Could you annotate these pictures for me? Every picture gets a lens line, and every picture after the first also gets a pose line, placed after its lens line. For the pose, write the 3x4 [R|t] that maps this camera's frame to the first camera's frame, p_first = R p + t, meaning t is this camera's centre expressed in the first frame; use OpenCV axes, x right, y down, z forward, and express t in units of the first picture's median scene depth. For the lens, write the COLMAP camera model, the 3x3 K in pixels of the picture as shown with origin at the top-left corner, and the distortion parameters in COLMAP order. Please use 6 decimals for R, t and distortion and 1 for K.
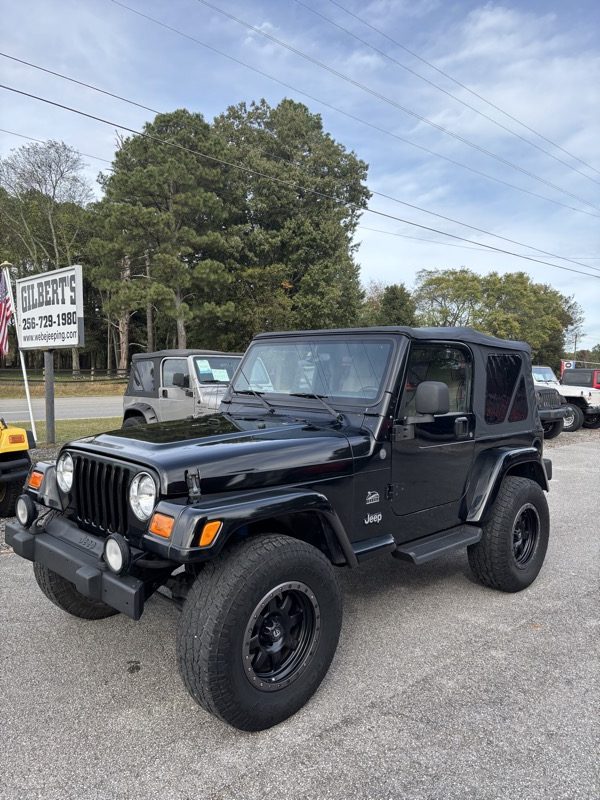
lens RADIAL K [[605.1, 0, 297.8], [0, 605.1, 402.3], [0, 0, 1]] dist [0.005561, 0.000977]
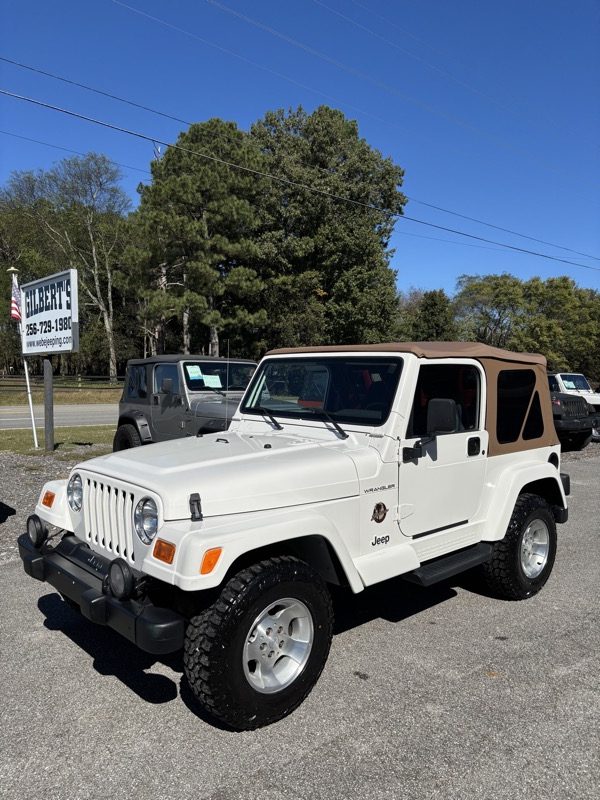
lens RADIAL K [[606.3, 0, 300.6], [0, 606.3, 397.5], [0, 0, 1]] dist [0.005098, 0.004113]
pose [[0.997988, 0.003140, -0.063331, 0.013291], [-0.004402, 0.999794, -0.019804, -0.000181], [0.063256, 0.020043, 0.997796, 0.008993]]
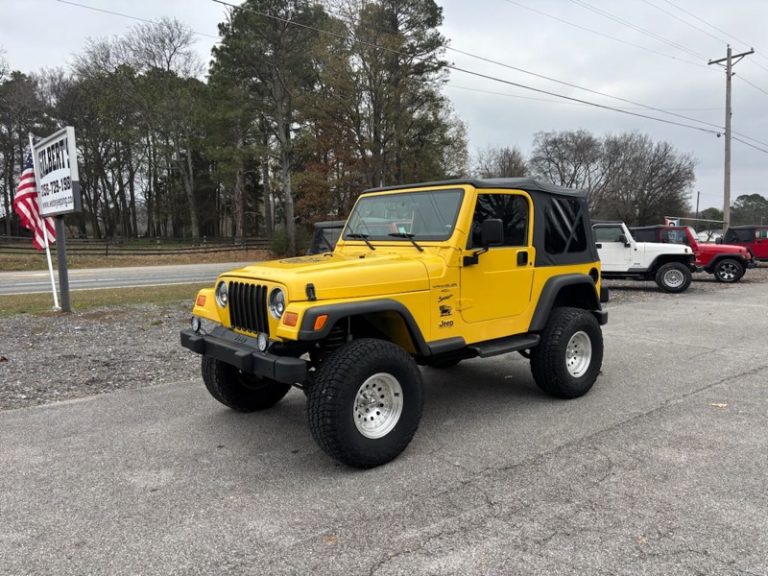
lens RADIAL K [[580.9, 0, 388.9], [0, 580.9, 288.7], [0, 0, 1]] dist [0.005561, 0.000977]
pose [[0.997605, -0.015438, -0.067417, 0.039629], [0.018058, 0.999098, 0.038433, 0.000994], [0.066763, -0.039559, 0.996984, 0.019438]]
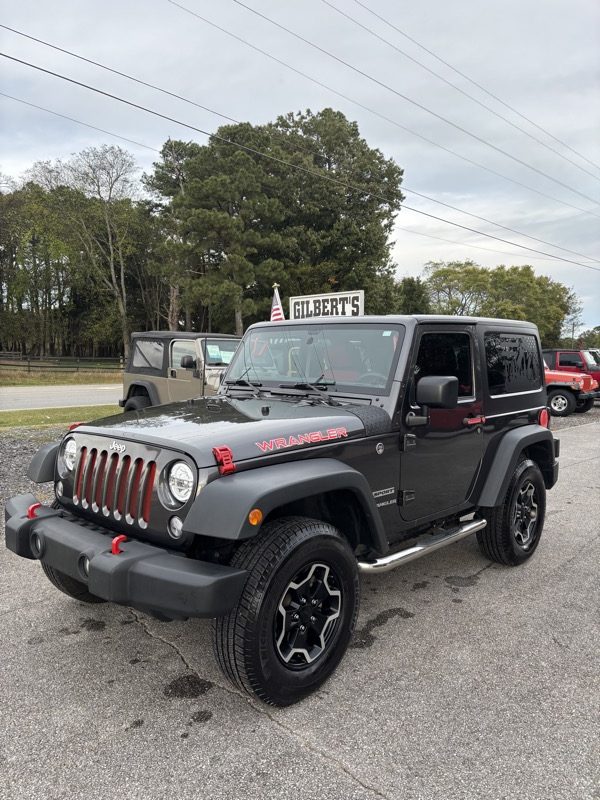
lens RADIAL K [[605.1, 0, 297.8], [0, 605.1, 402.3], [0, 0, 1]] dist [0.005561, 0.000977]
pose [[0.999675, -0.004196, 0.025138, -0.110218], [0.003694, 0.999793, 0.019996, 0.004672], [-0.025216, -0.019897, 0.999484, -0.101963]]
